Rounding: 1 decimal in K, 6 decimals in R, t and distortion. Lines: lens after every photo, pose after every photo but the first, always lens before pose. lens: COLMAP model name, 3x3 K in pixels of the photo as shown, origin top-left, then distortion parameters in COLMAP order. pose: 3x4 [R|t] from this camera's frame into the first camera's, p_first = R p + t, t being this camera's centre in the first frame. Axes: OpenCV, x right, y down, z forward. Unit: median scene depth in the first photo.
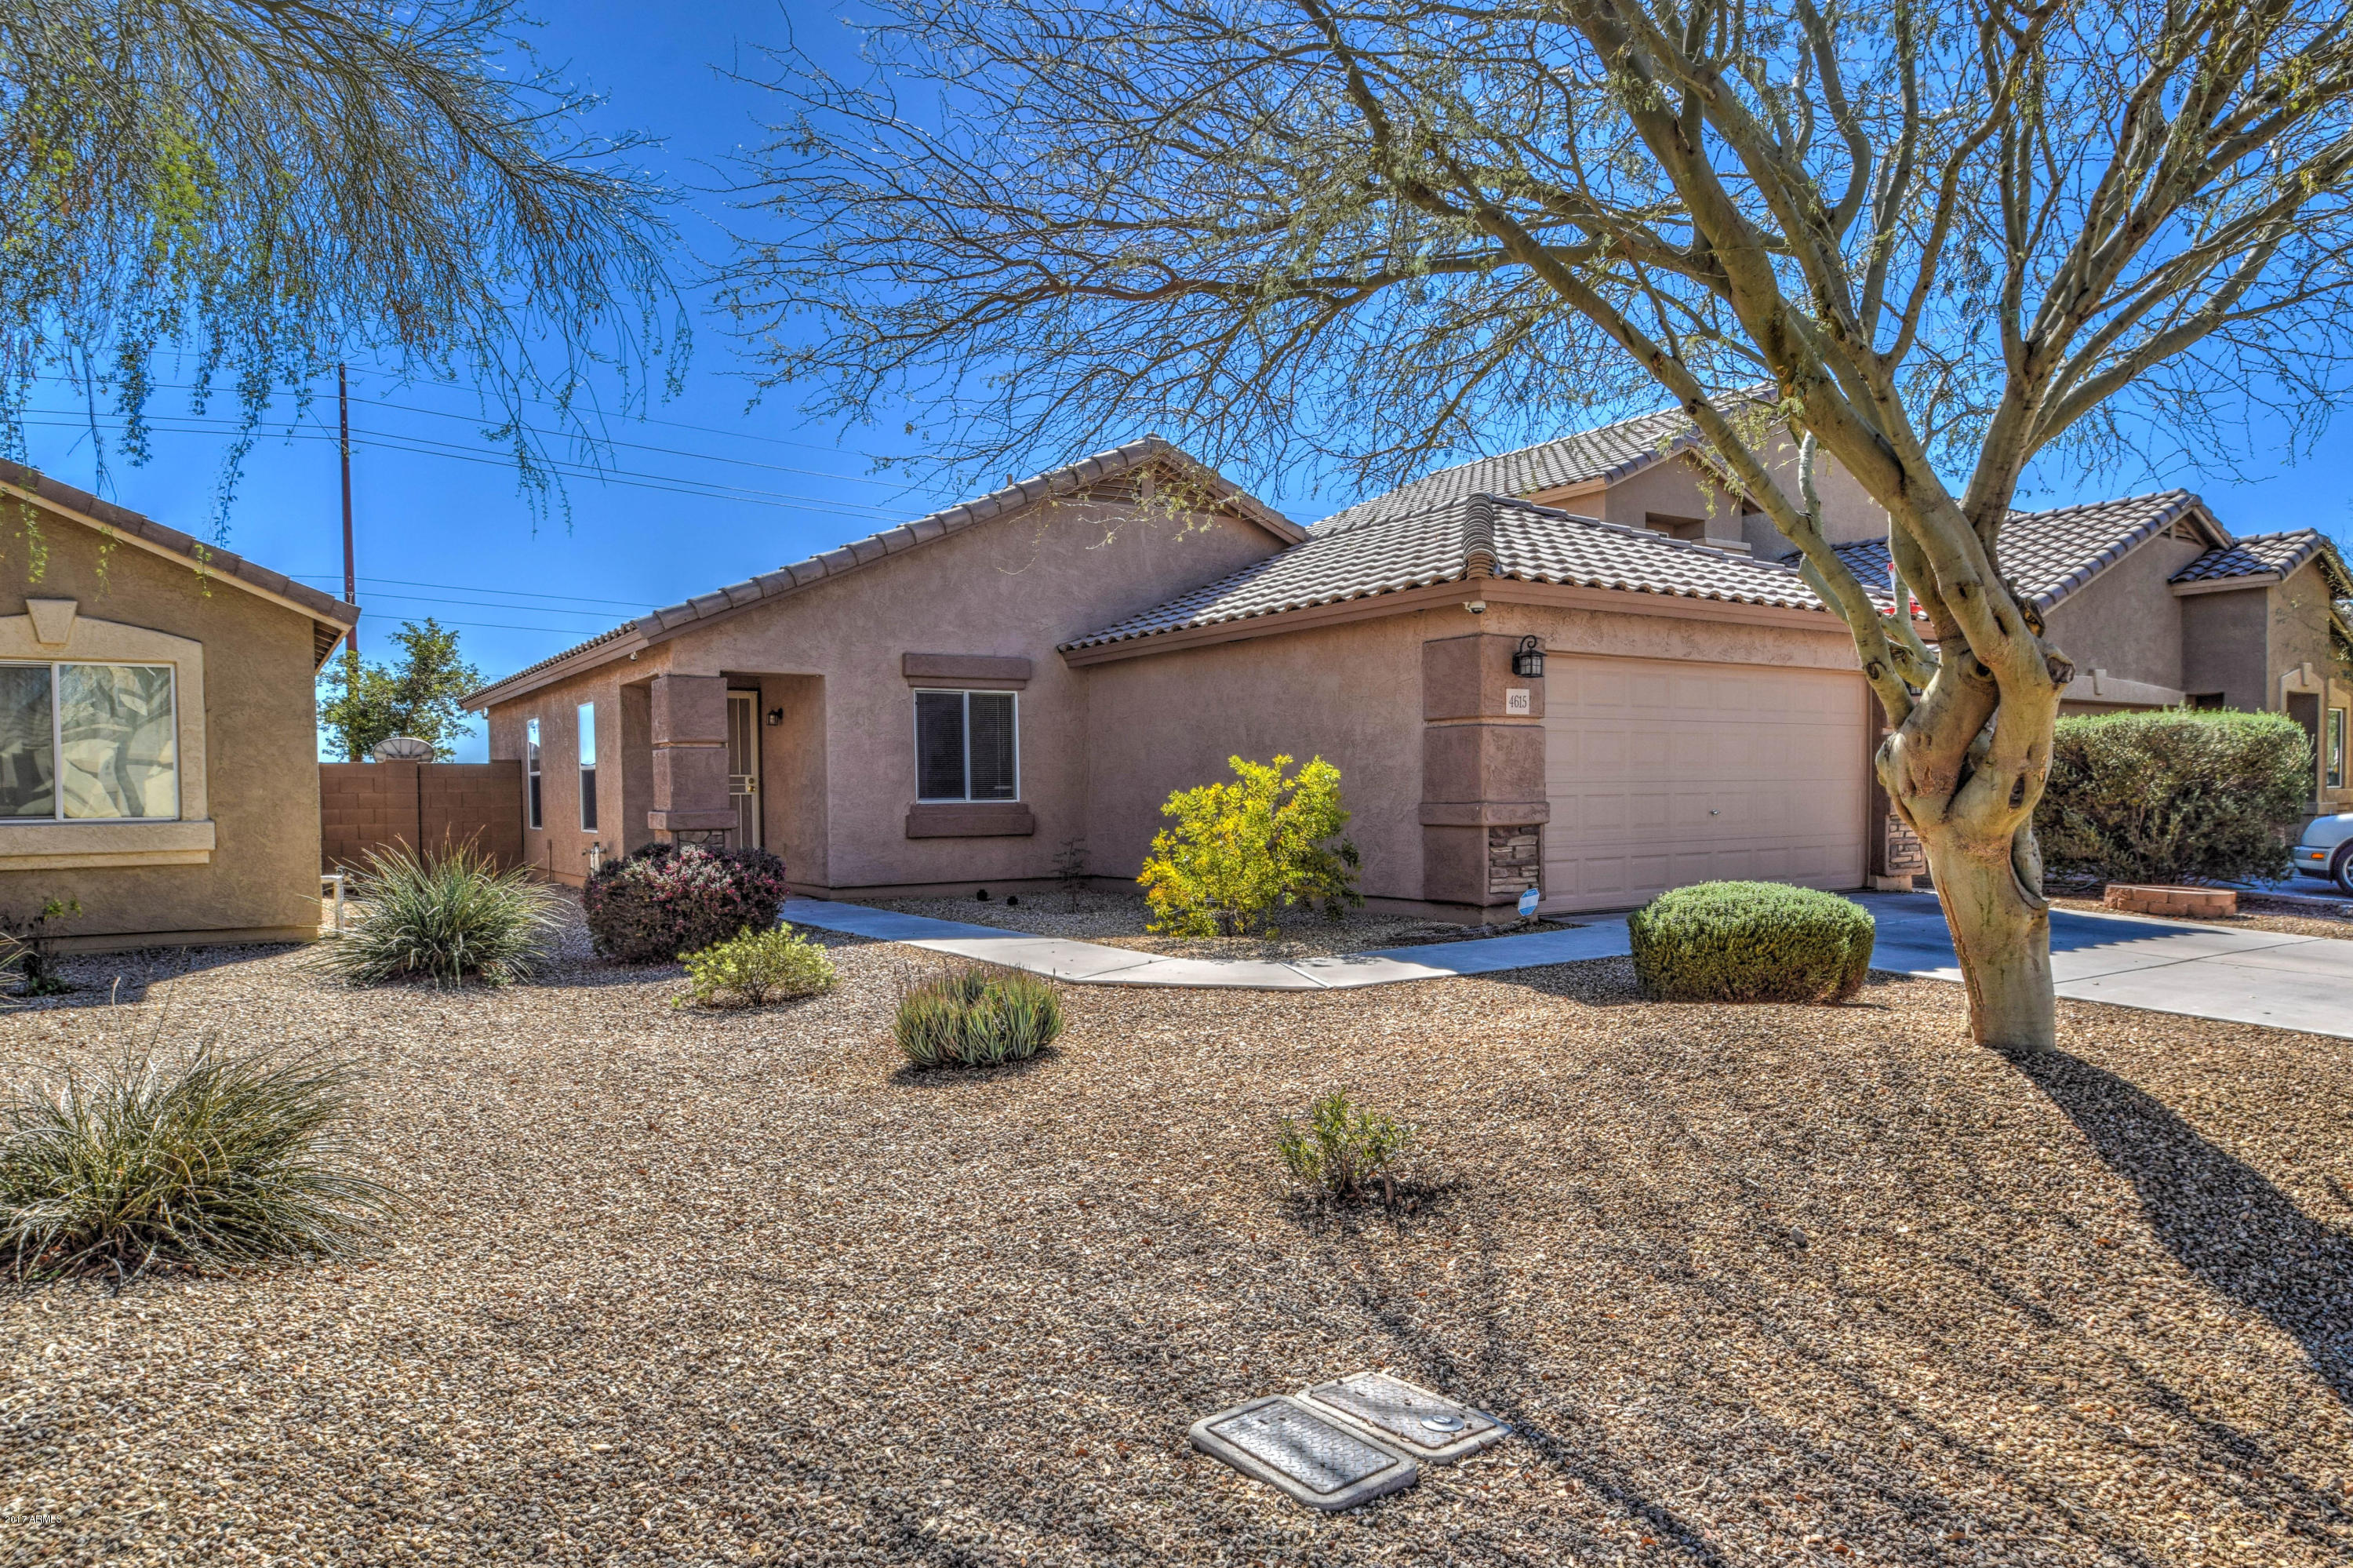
lens RADIAL K [[1455.4, 0, 1176.5], [0, 1455.4, 784.0], [0, 0, 1]] dist [-0.051998, -0.000358]
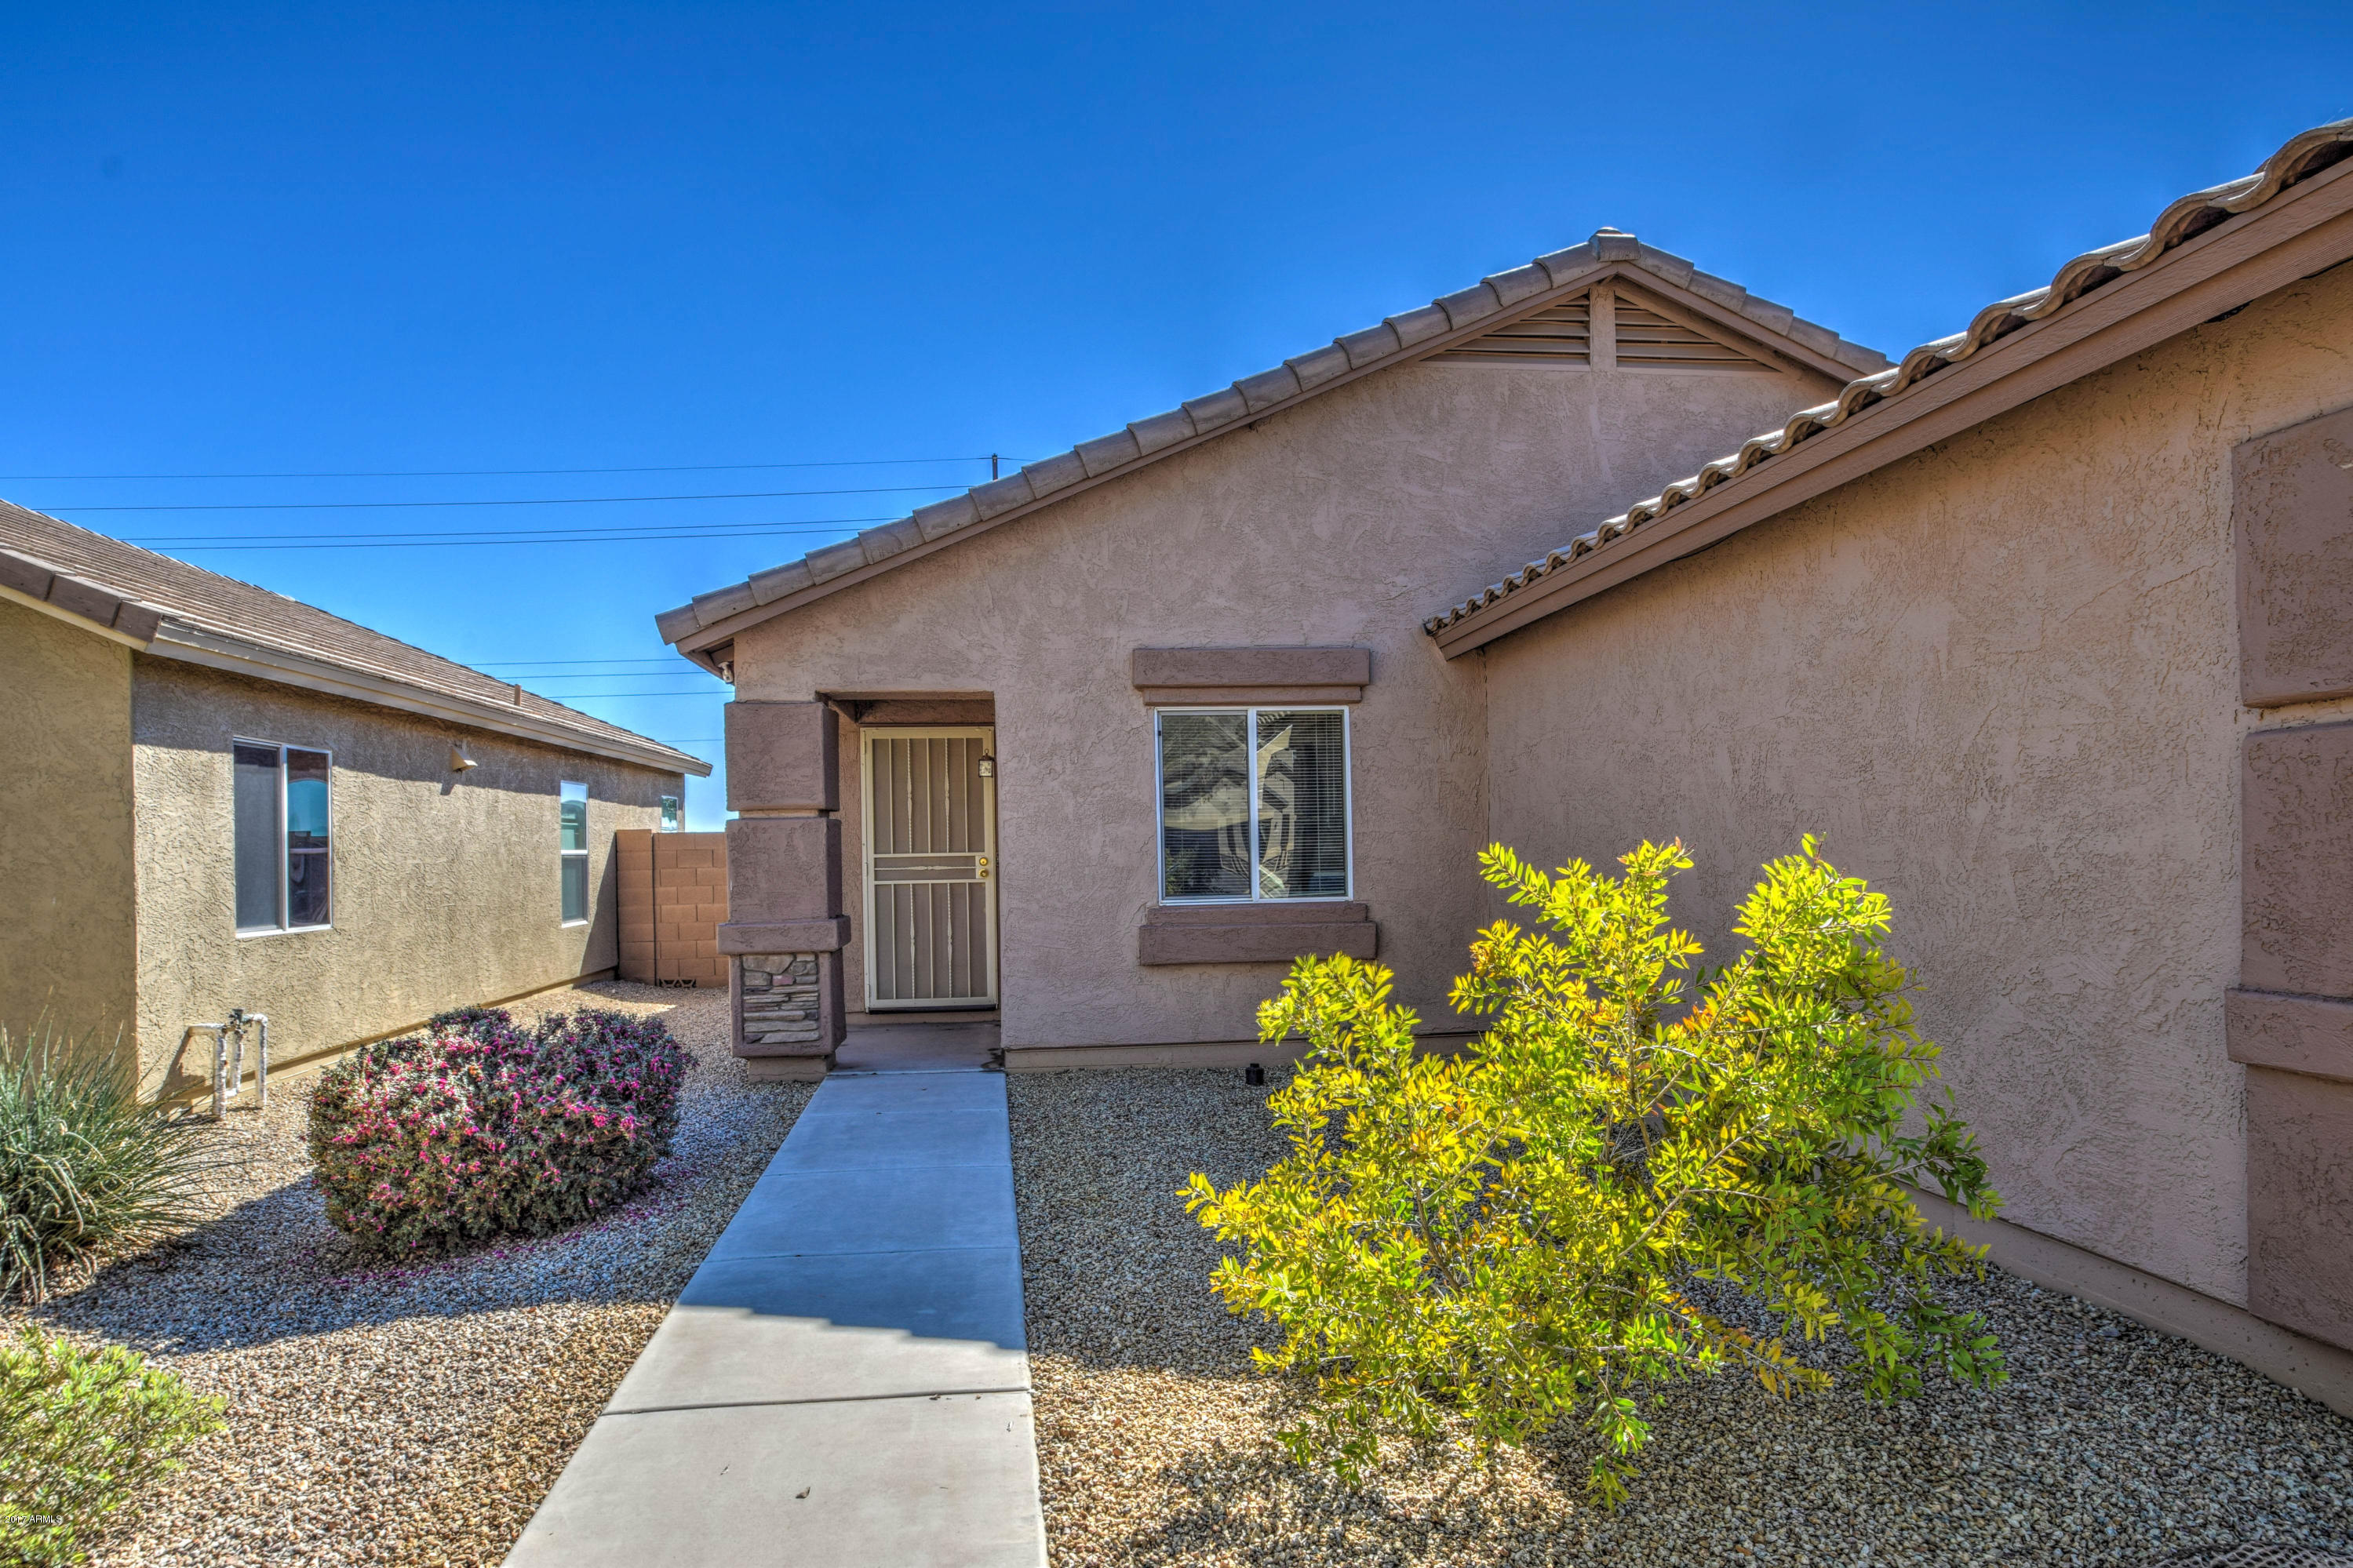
lens RADIAL K [[1392.3, 0, 1183.4], [0, 1392.3, 834.8], [0, 0, 1]] dist [-0.025727, 0.000346]
pose [[0.896926, -0.008405, -0.442100, 0.077933], [0.010543, 0.999942, 0.002380, -0.016331], [0.442055, -0.006796, 0.896962, 0.515424]]
